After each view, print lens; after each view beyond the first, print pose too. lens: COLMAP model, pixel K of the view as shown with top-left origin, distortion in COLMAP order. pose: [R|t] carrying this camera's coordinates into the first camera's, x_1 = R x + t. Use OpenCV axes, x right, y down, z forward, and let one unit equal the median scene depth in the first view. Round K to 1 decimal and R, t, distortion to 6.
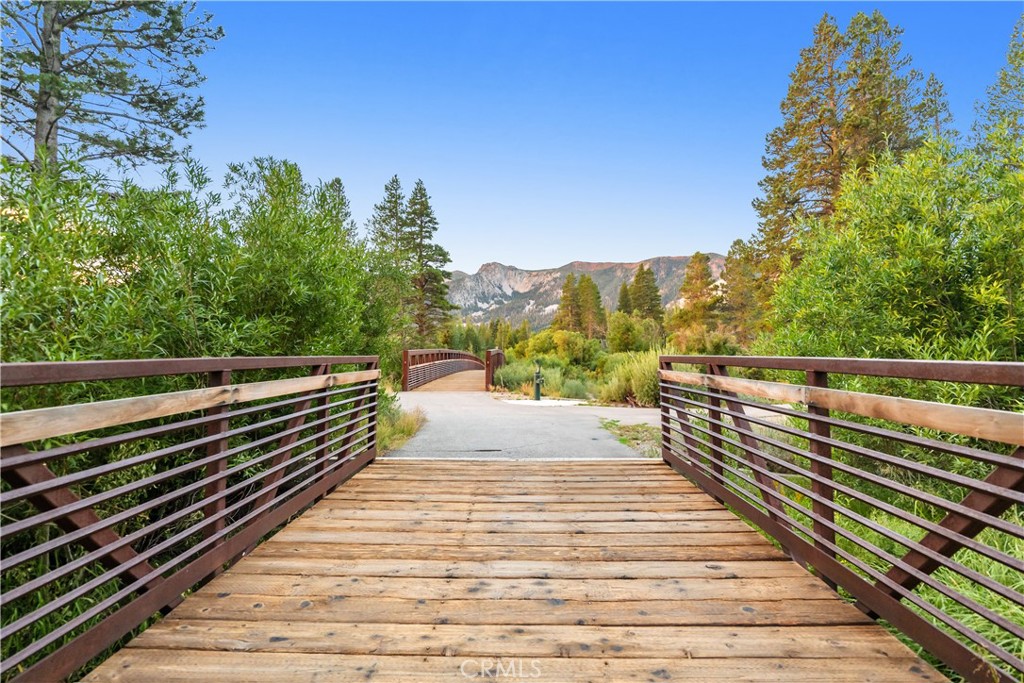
lens RADIAL K [[478.4, 0, 511.8], [0, 478.4, 344.0], [0, 0, 1]] dist [0.001131, 0.000120]
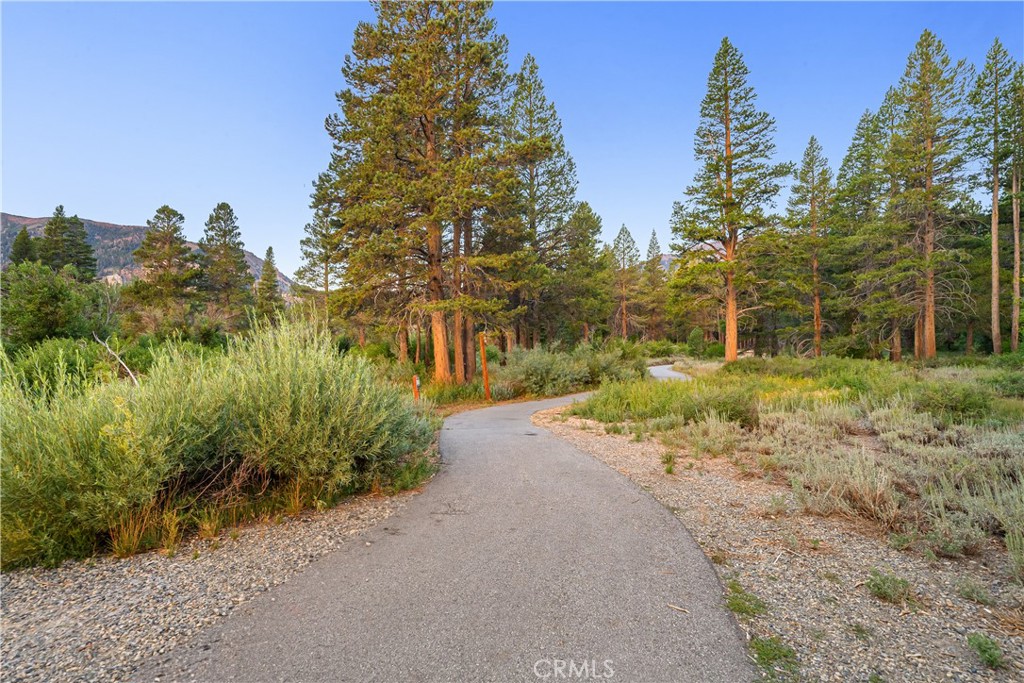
lens RADIAL K [[478.4, 0, 513.9], [0, 478.4, 342.4], [0, 0, 1]] dist [0.001131, 0.000120]
pose [[0.501071, 0.014185, 0.865290, 0.026593], [-0.026252, 0.999655, -0.001185, 0.005770], [-0.865008, -0.022122, 0.501270, 0.204974]]
